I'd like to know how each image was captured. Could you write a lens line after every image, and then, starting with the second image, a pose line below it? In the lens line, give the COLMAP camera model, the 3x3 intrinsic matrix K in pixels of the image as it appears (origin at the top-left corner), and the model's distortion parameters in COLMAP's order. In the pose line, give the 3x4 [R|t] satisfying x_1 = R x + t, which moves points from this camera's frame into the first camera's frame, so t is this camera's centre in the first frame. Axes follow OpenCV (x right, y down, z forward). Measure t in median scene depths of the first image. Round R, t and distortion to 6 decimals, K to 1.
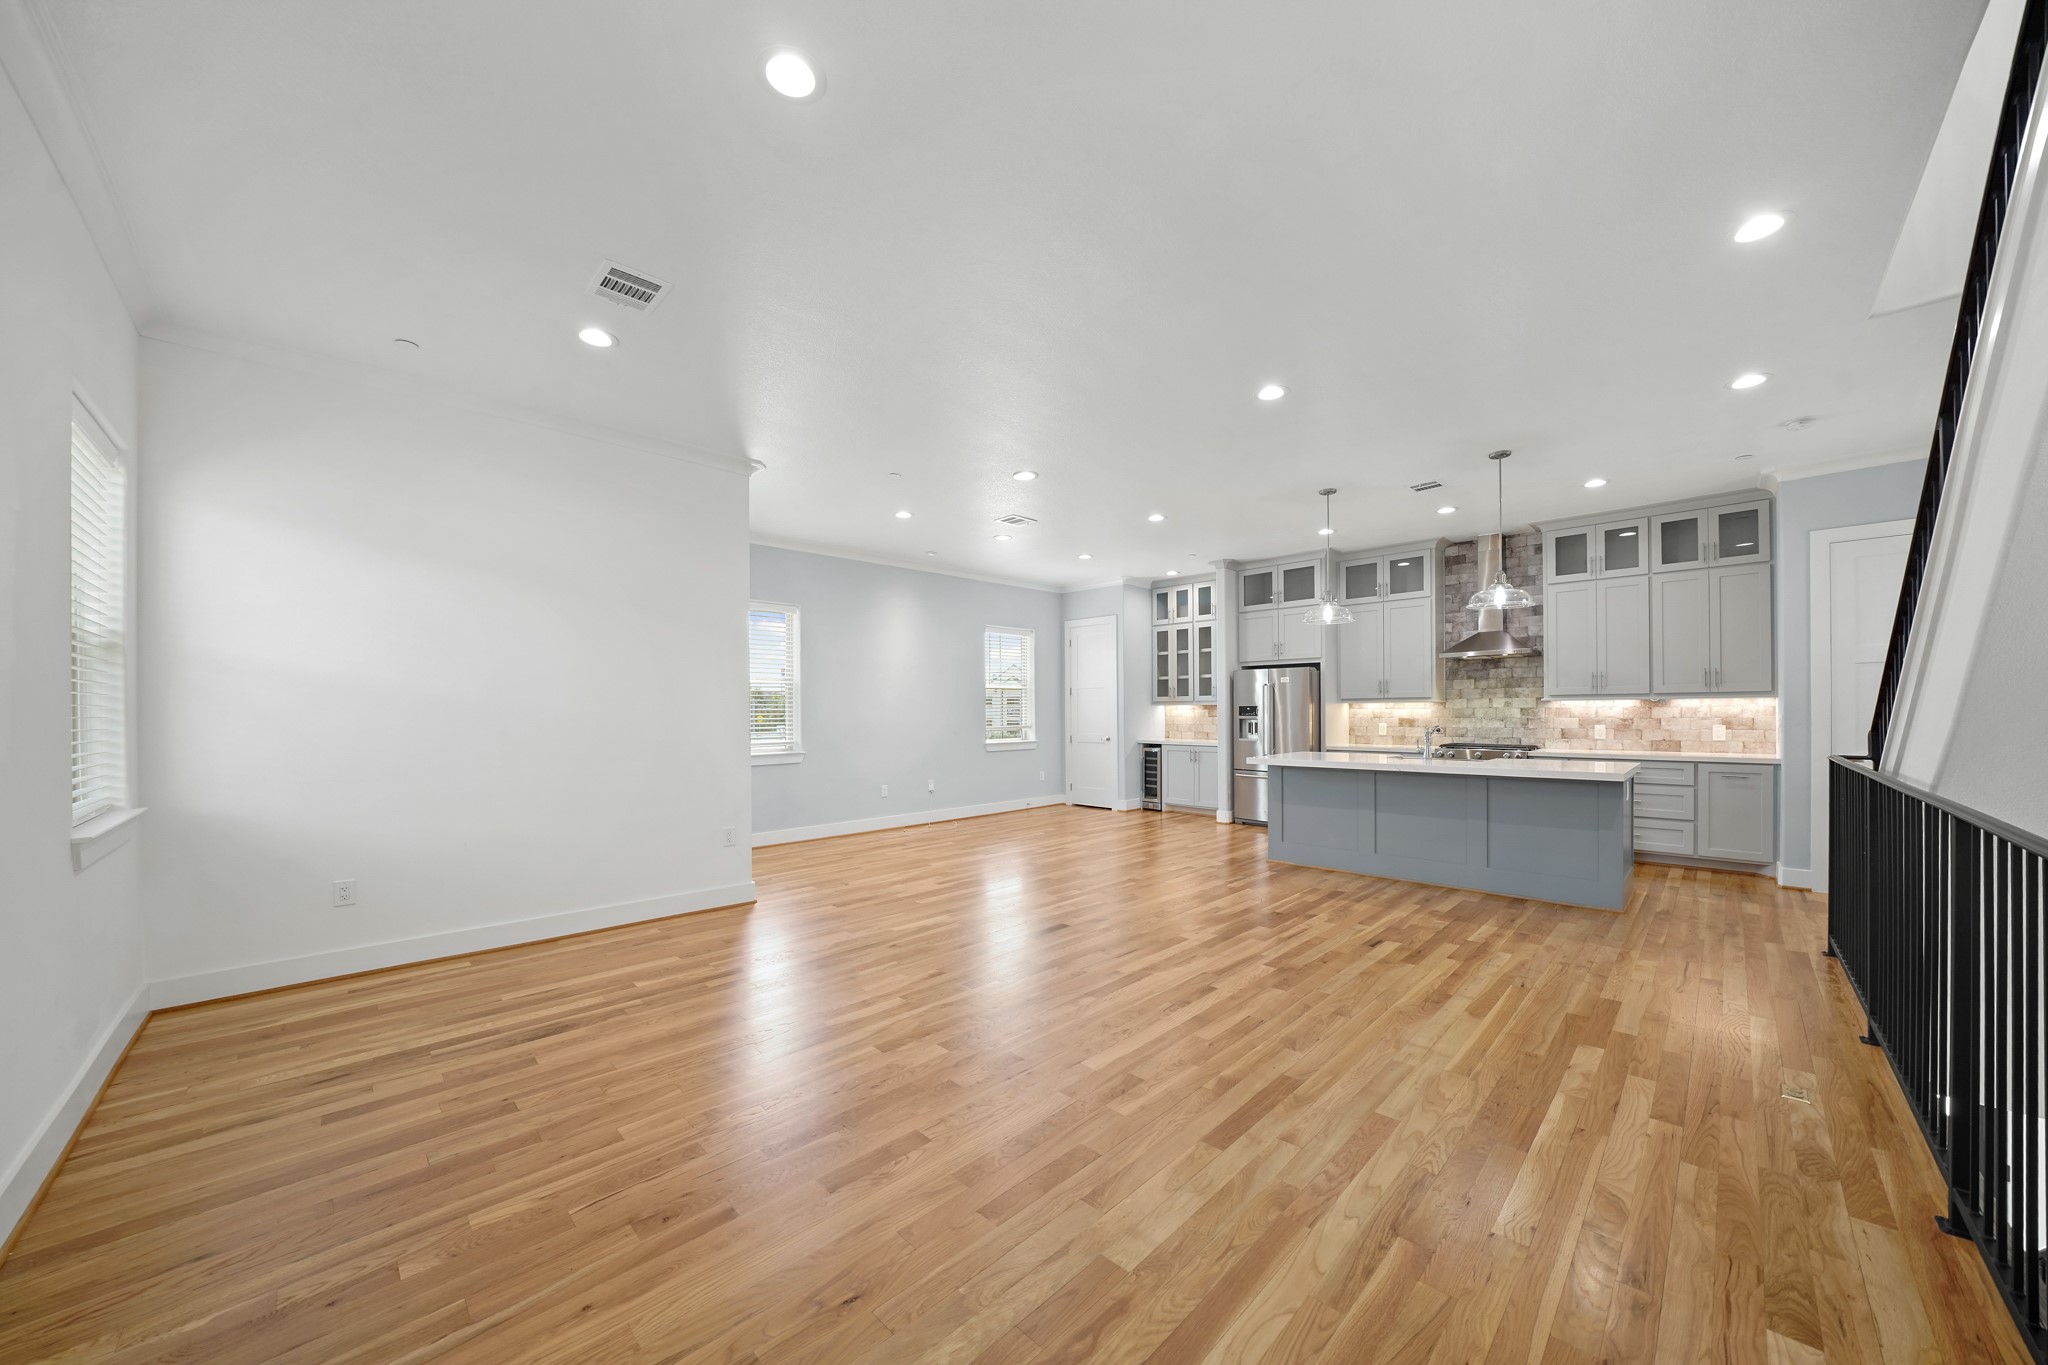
lens RADIAL K [[707.7, 0, 1020.8], [0, 707.7, 698.5], [0, 0, 1]] dist [-0.024412, 0.000834]
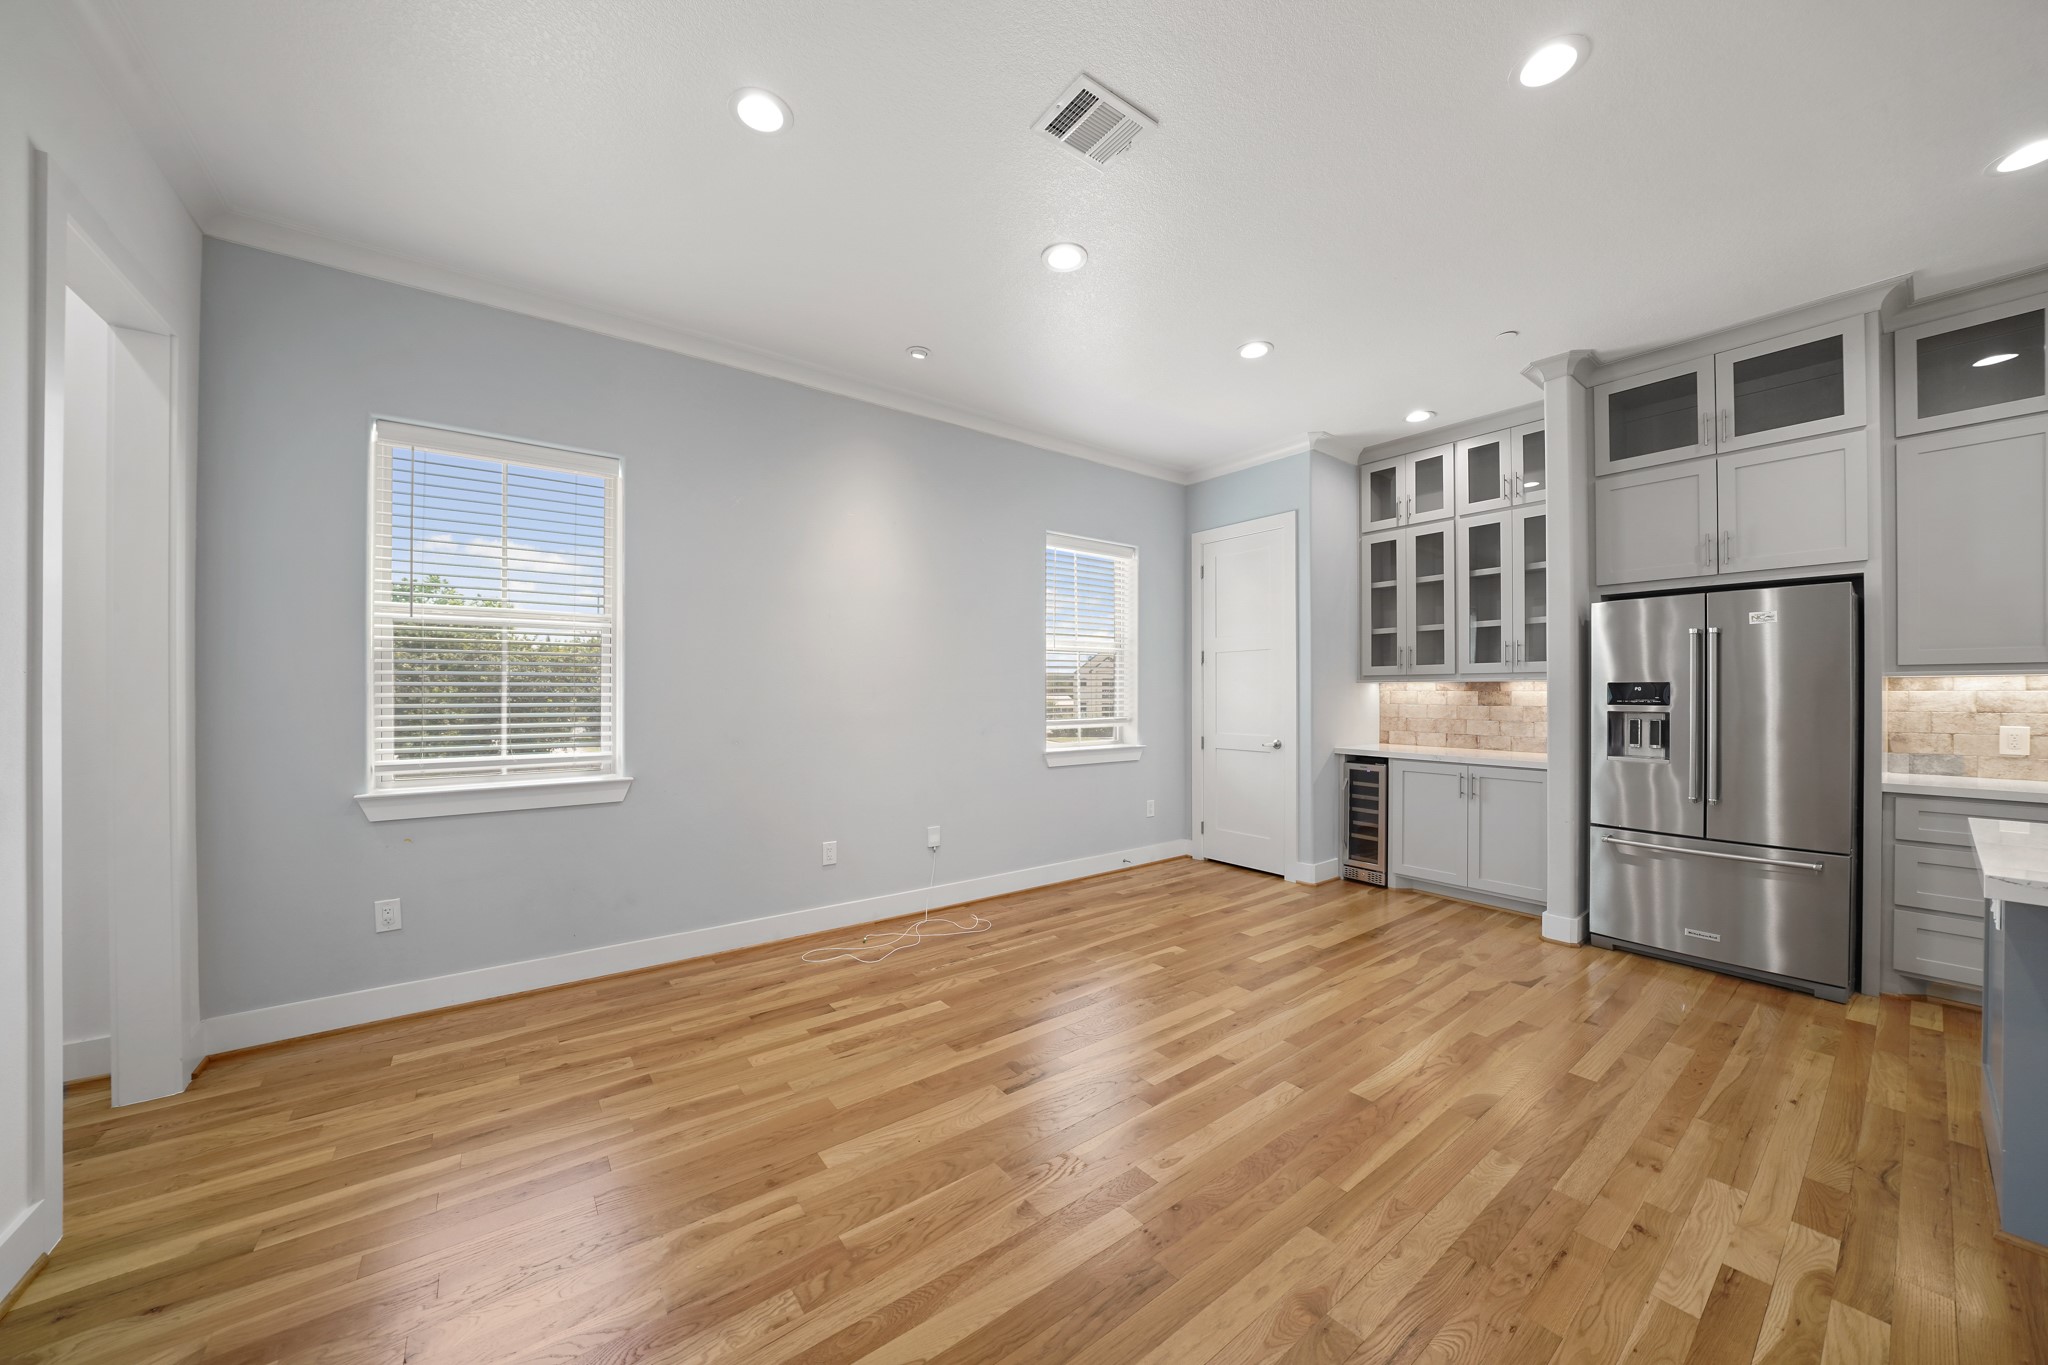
lens RADIAL K [[707.7, 0, 1016.8], [0, 707.7, 689.7], [0, 0, 1]] dist [-0.024412, 0.000834]
pose [[0.990075, 0.003660, -0.140489, 0.003744], [-0.001846, 0.999913, 0.013038, 0.009031], [0.140525, -0.012650, 0.989996, 0.457072]]
